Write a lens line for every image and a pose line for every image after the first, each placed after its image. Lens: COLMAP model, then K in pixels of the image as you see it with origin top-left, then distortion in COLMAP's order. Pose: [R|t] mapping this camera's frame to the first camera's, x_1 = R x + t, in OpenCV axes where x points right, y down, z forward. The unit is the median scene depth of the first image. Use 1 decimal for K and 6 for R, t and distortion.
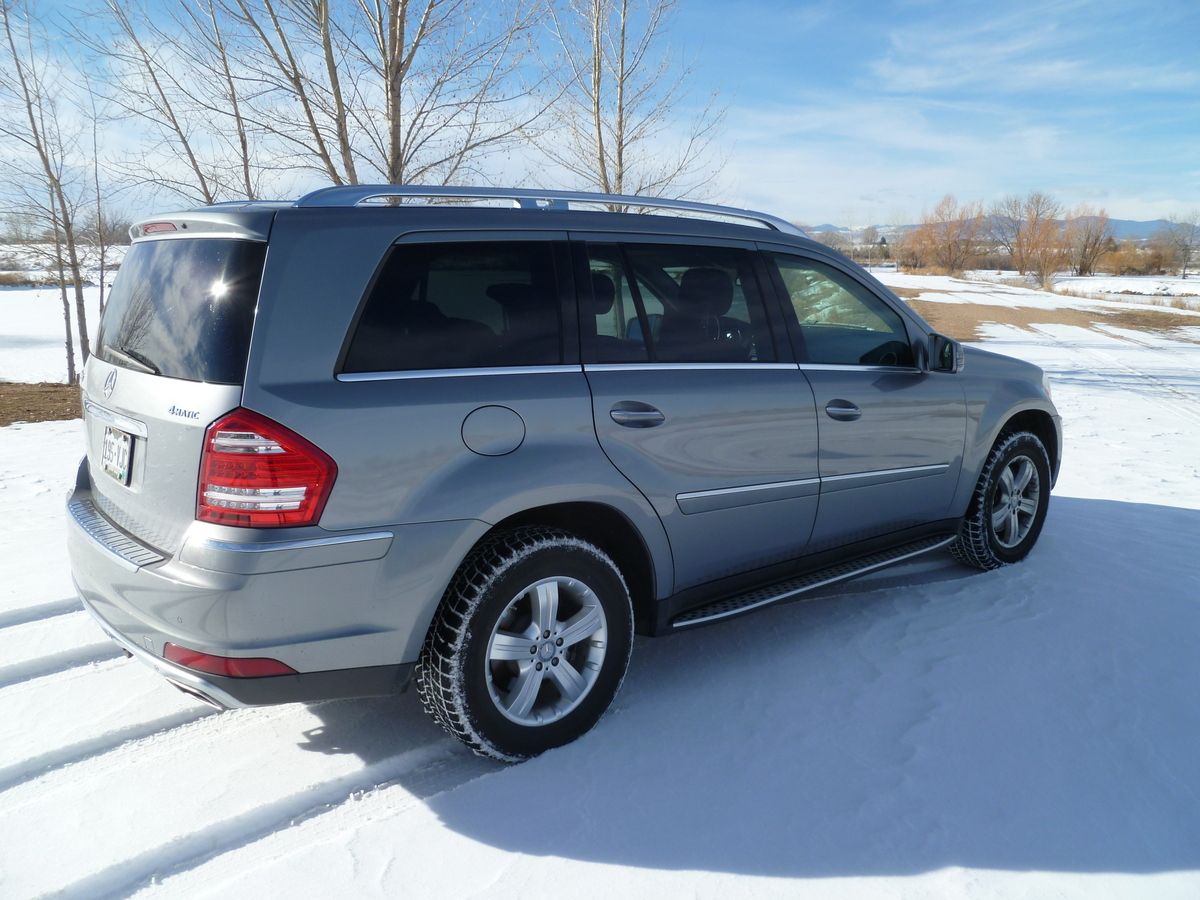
lens RADIAL K [[987.9, 0, 606.6], [0, 987.9, 448.6], [0, 0, 1]] dist [-0.081121, 0.016034]
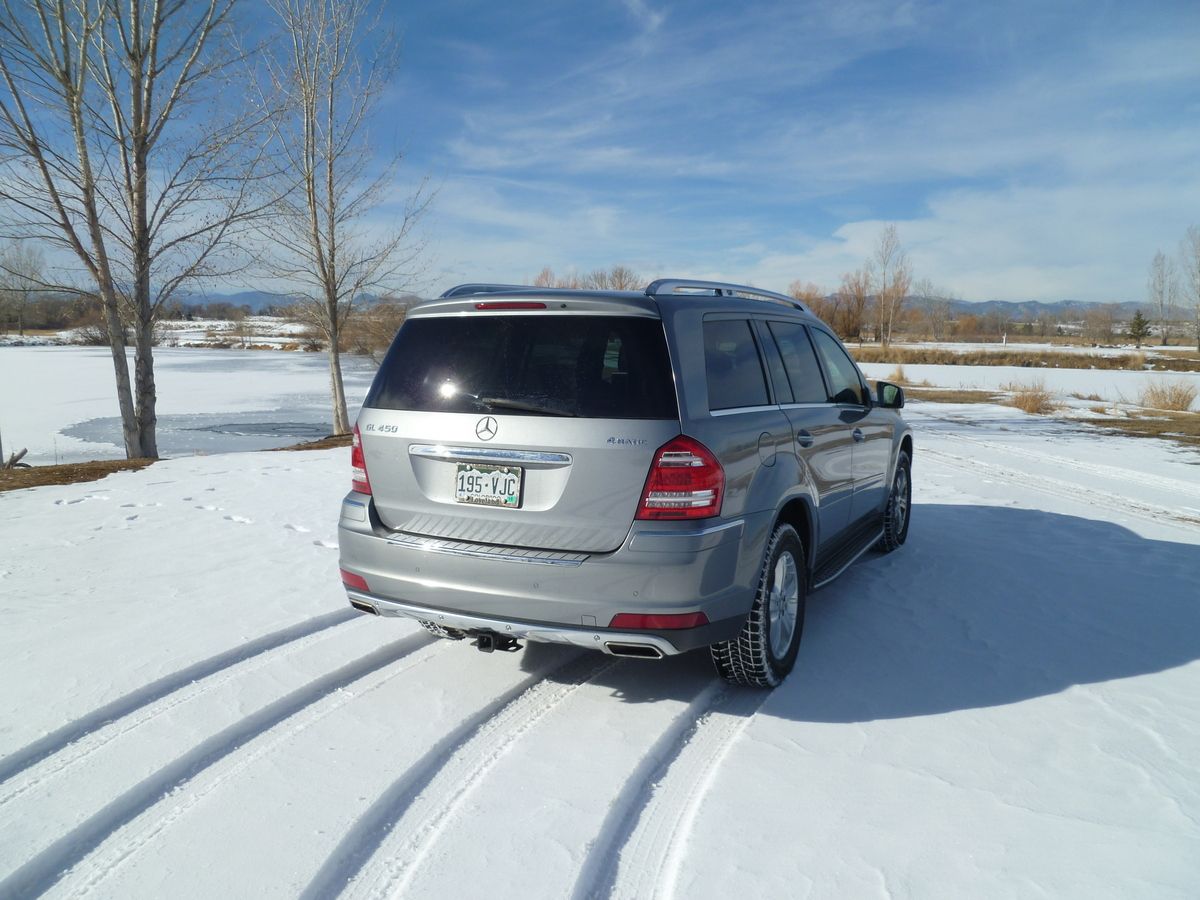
lens RADIAL K [[987.9, 0, 599.0], [0, 987.9, 450.7], [0, 0, 1]] dist [-0.081121, 0.016034]
pose [[0.920112, -0.050874, 0.388336, -0.188070], [0.077285, 0.995616, -0.052687, 0.008580], [-0.383953, 0.078491, 0.920010, -0.049370]]
